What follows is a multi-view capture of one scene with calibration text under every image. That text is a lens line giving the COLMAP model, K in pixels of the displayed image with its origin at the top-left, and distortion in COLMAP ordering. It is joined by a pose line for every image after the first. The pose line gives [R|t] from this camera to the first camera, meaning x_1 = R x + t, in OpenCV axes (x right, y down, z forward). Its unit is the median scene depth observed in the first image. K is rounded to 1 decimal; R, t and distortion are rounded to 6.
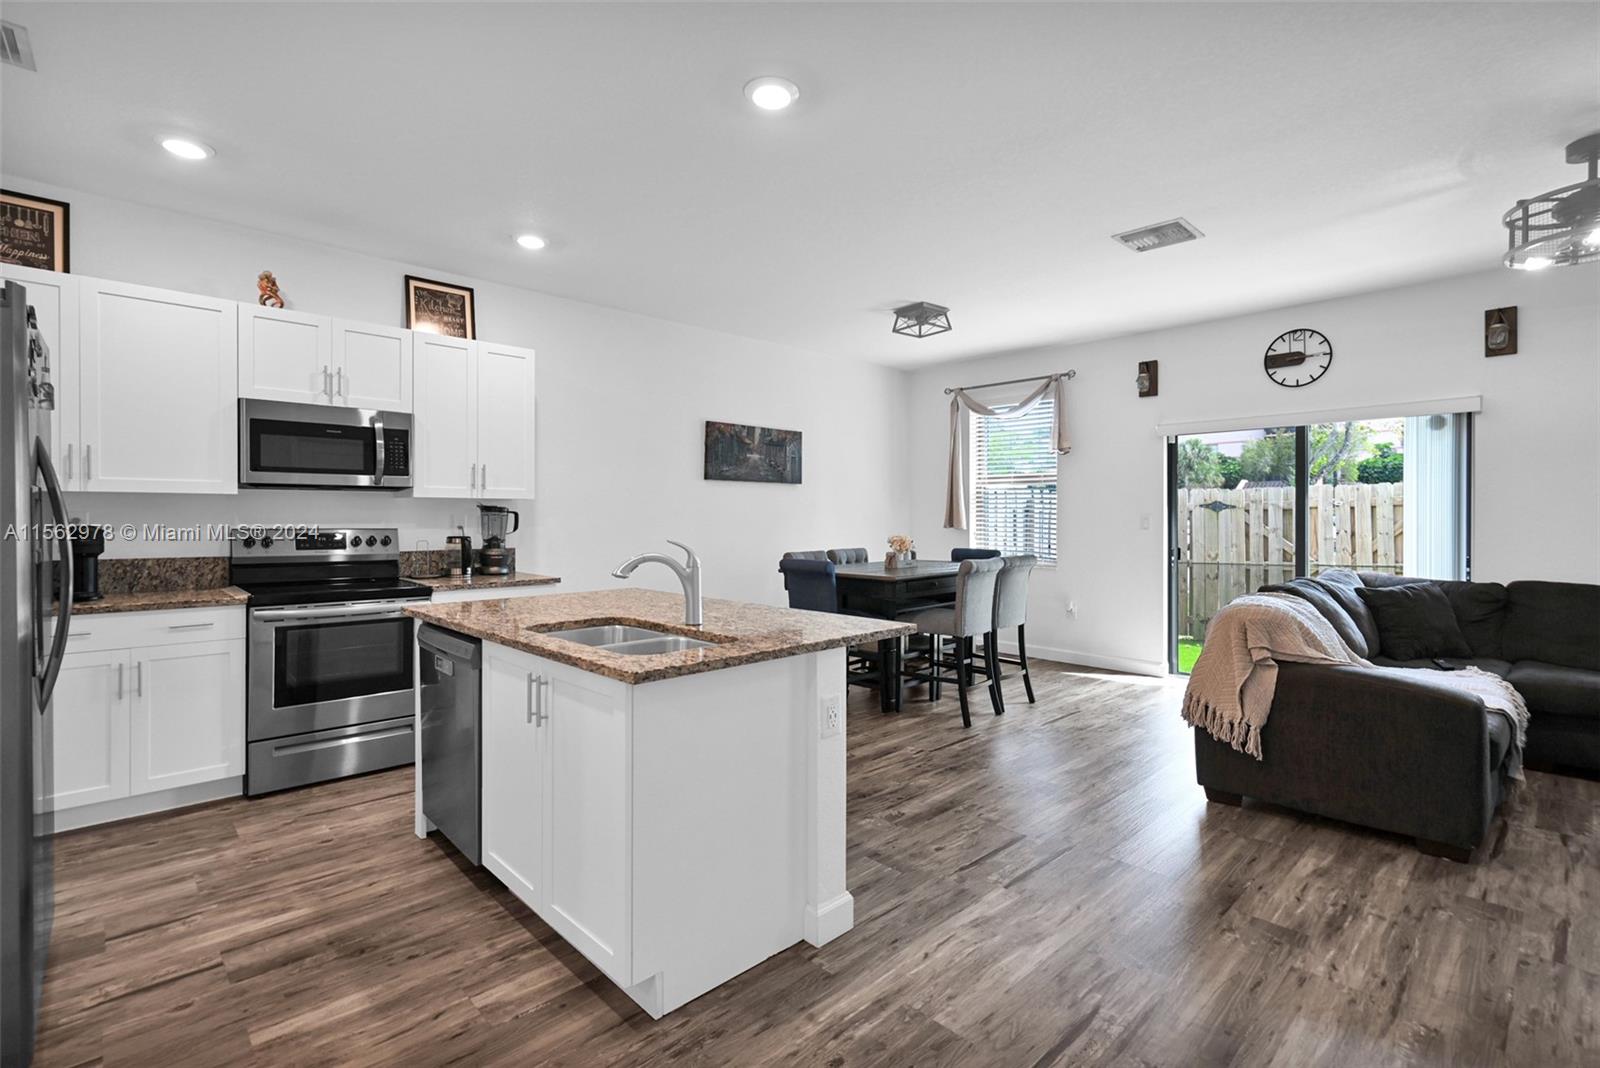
lens RADIAL K [[741.5, 0, 802.9], [0, 741.5, 515.0], [0, 0, 1]] dist [0.000612, 0.001153]
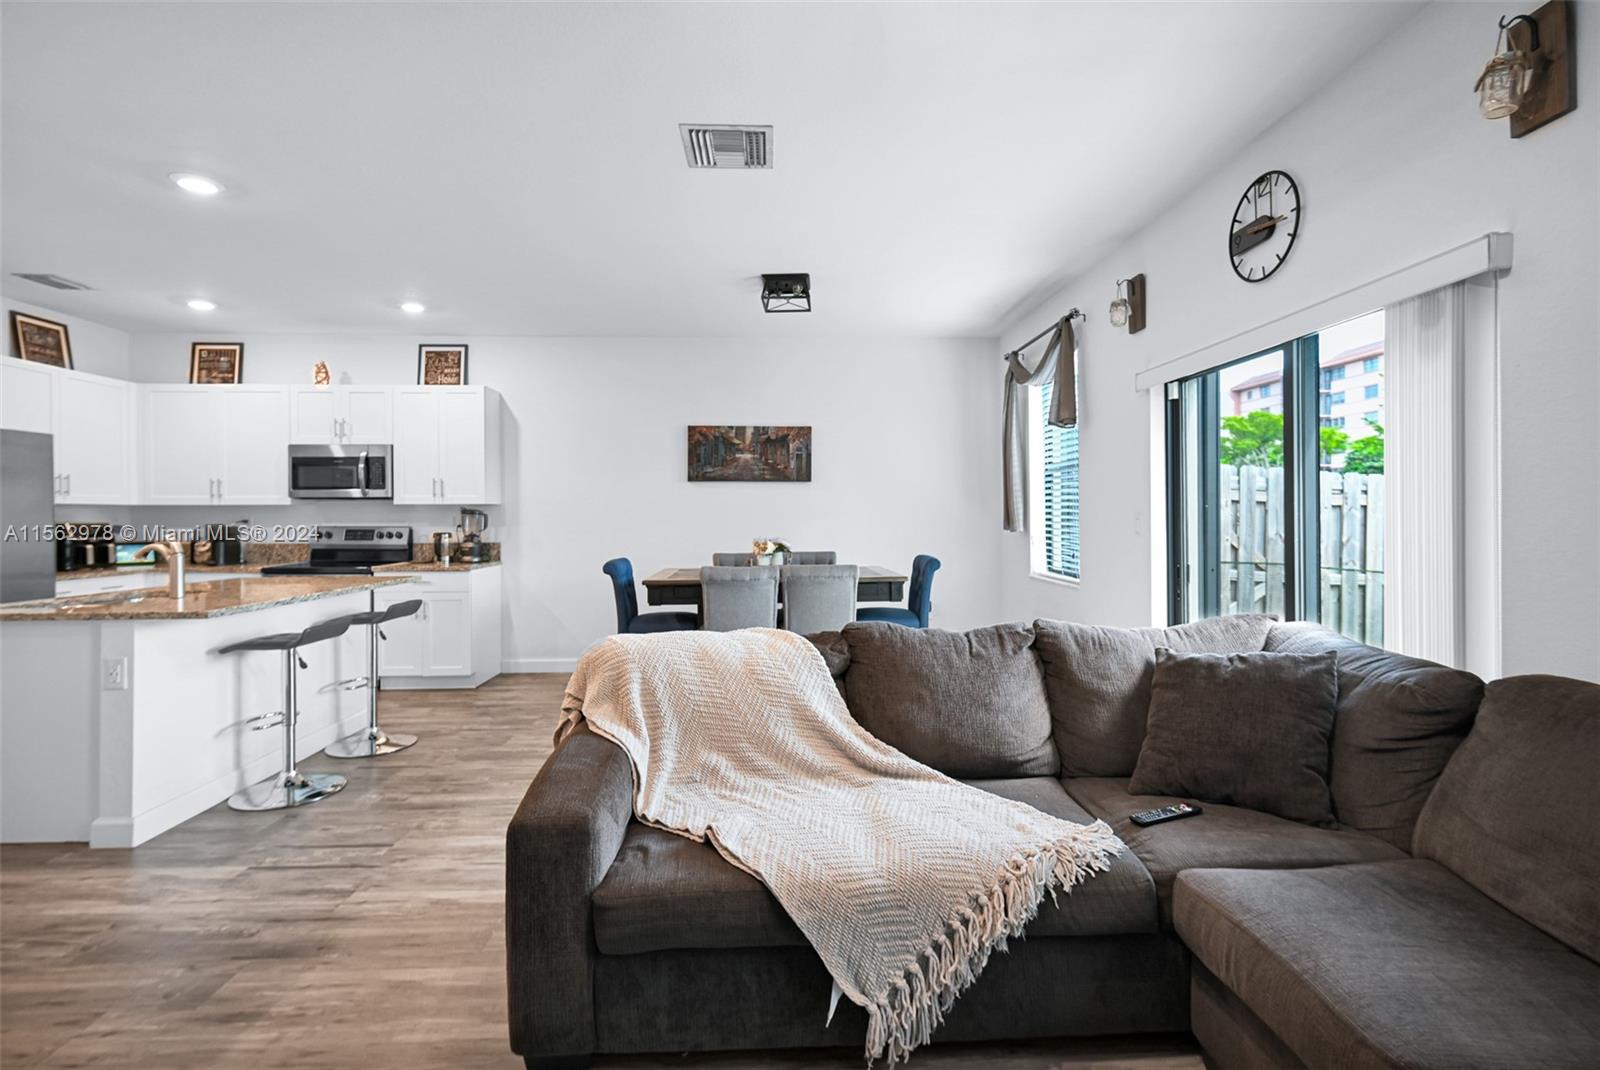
lens RADIAL K [[741.5, 0, 804.1], [0, 741.5, 519.4], [0, 0, 1]] dist [0.000612, 0.001153]
pose [[0.748053, 0.001590, -0.663637, 1.043742], [0.004495, 0.999962, 0.007462, -0.002004], [0.663624, -0.008565, 0.748017, 0.487522]]
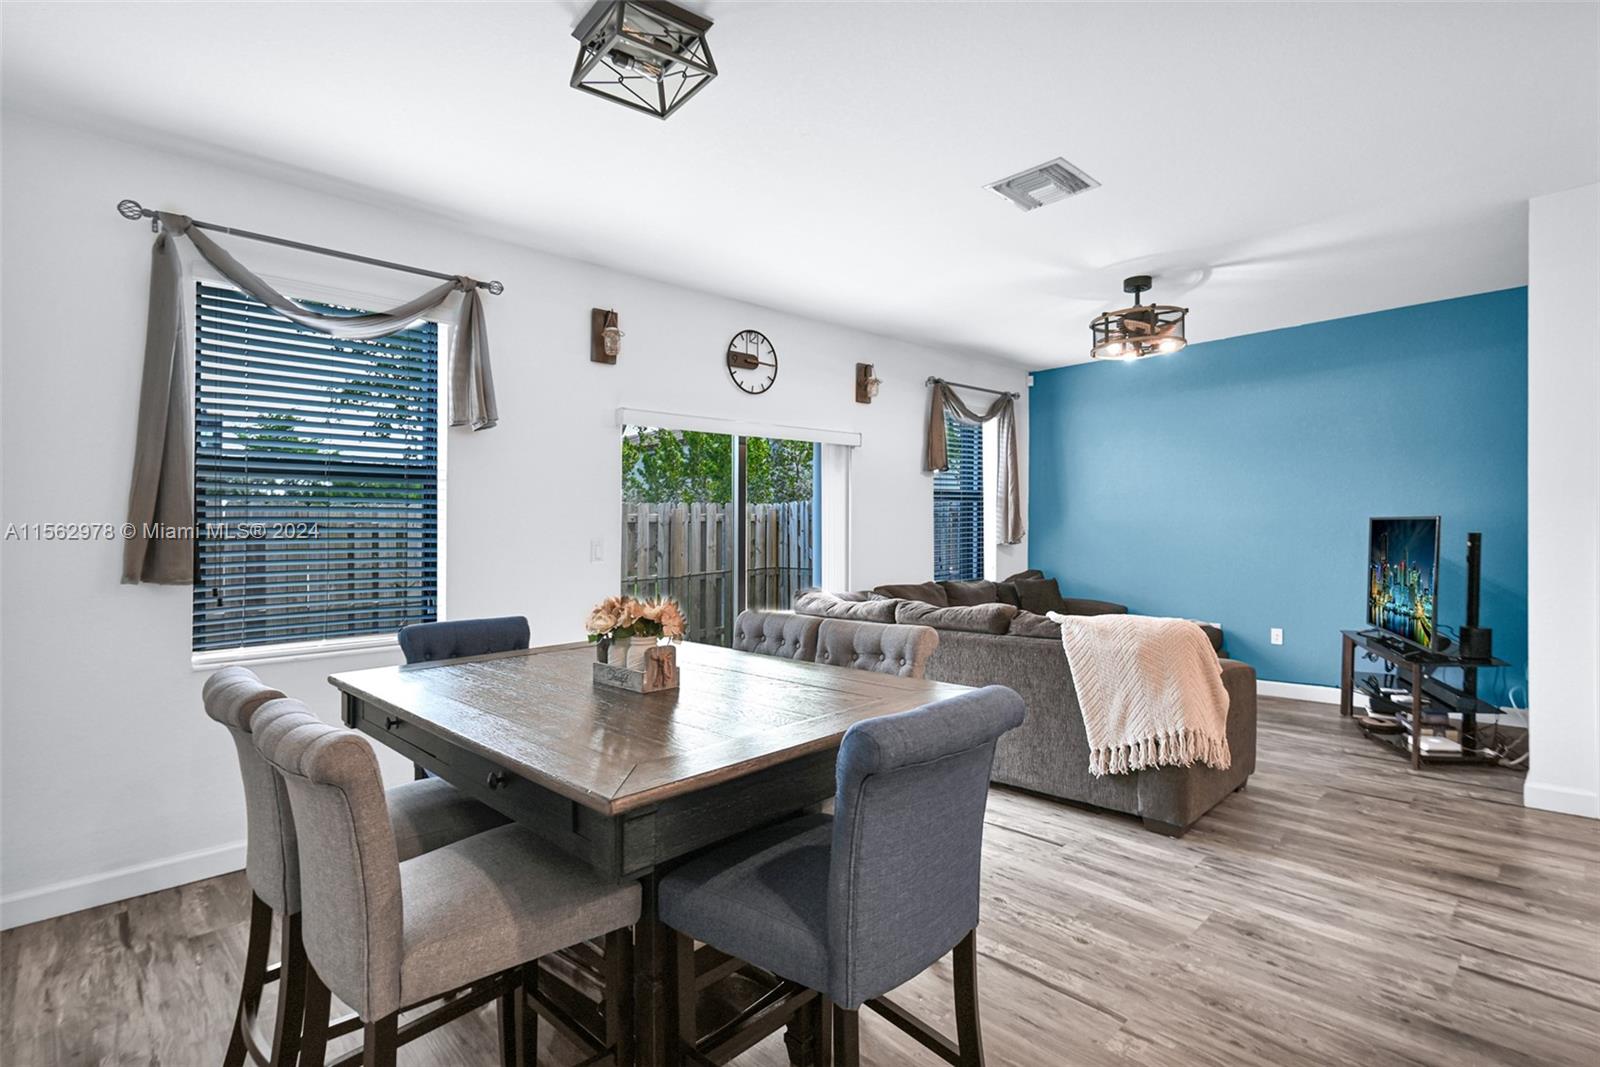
lens RADIAL K [[741.5, 0, 802.9], [0, 741.5, 532.2], [0, 0, 1]] dist [0.000612, 0.001153]
pose [[0.013282, -0.000659, 0.999912, -0.327397], [0.015951, 0.999873, 0.000447, -0.002666], [-0.999785, 0.015944, 0.013291, 1.249416]]
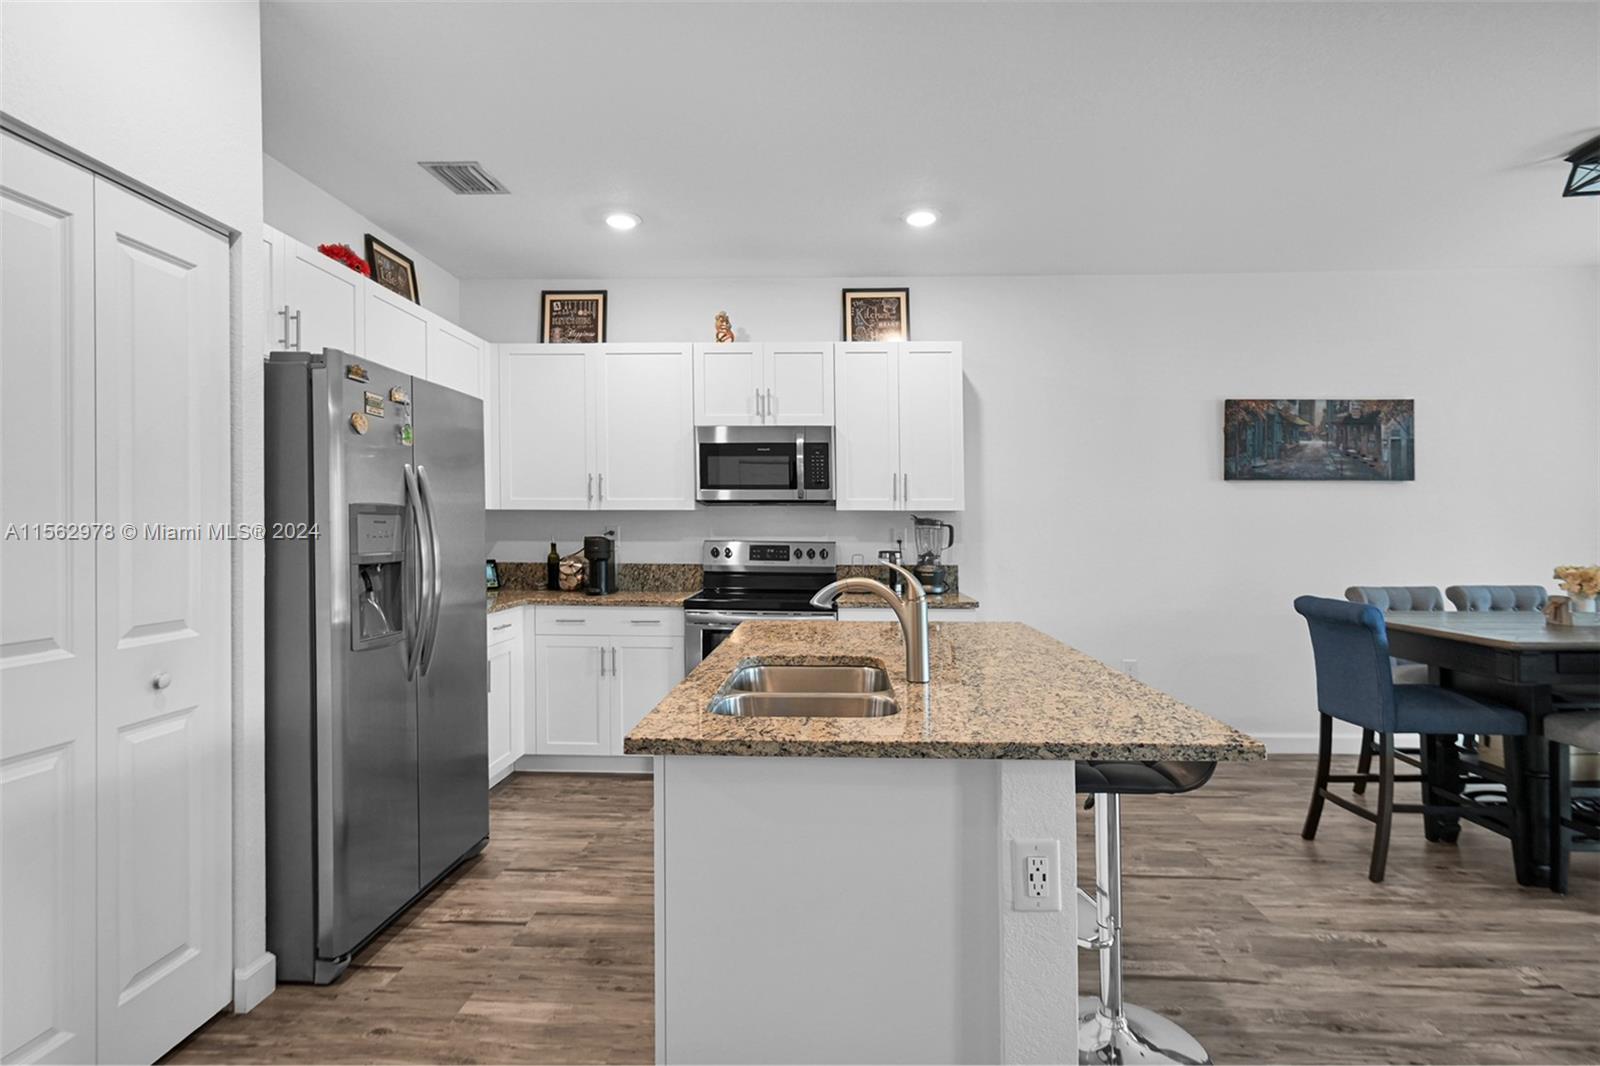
lens RADIAL K [[781.1, 0, 806.4], [0, 781.1, 525.2], [0, 0, 1]] dist [0.009996, -0.002494]
pose [[0.693974, -0.003348, -0.719993, 0.206501], [-0.001138, 0.999983, -0.005747, 0.001735], [0.720000, 0.004807, 0.693958, 0.260876]]
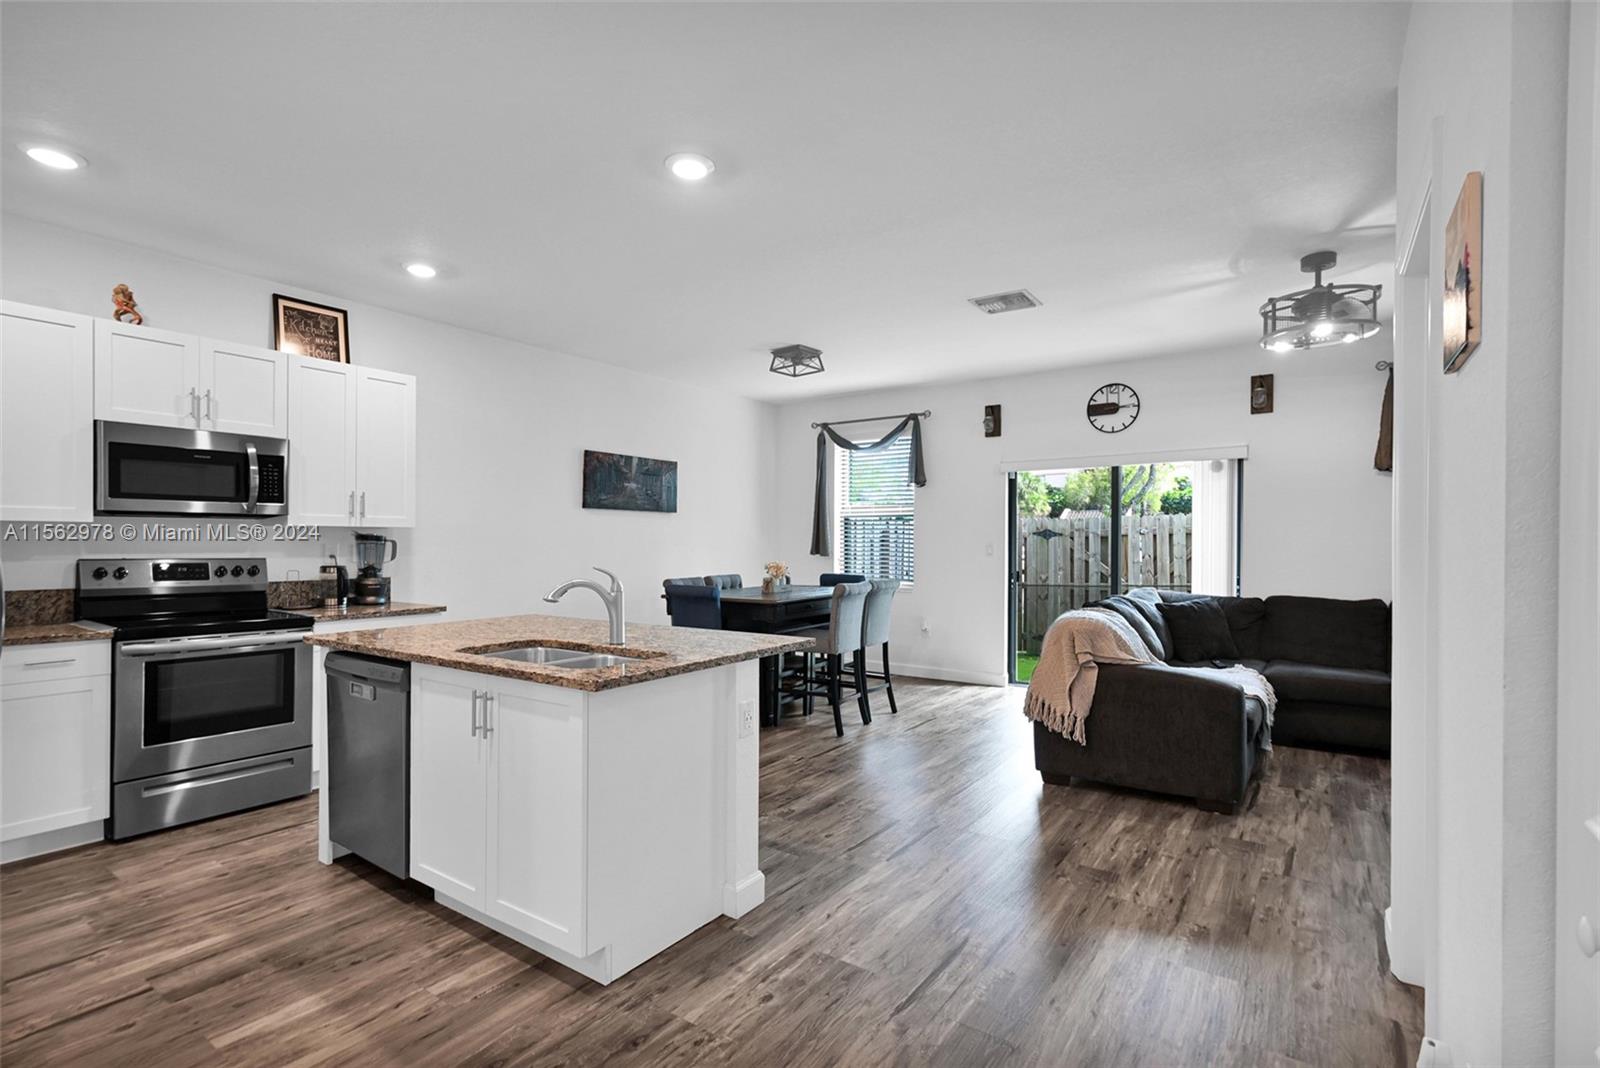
lens RADIAL K [[741.5, 0, 795.5], [0, 741.5, 551.1], [0, 0, 1]] dist [0.000612, 0.001153]
pose [[0.982899, -0.003308, 0.184118, -0.055266], [0.000960, 0.999917, 0.012844, -0.002464], [-0.184145, -0.012448, 0.982820, -0.079999]]
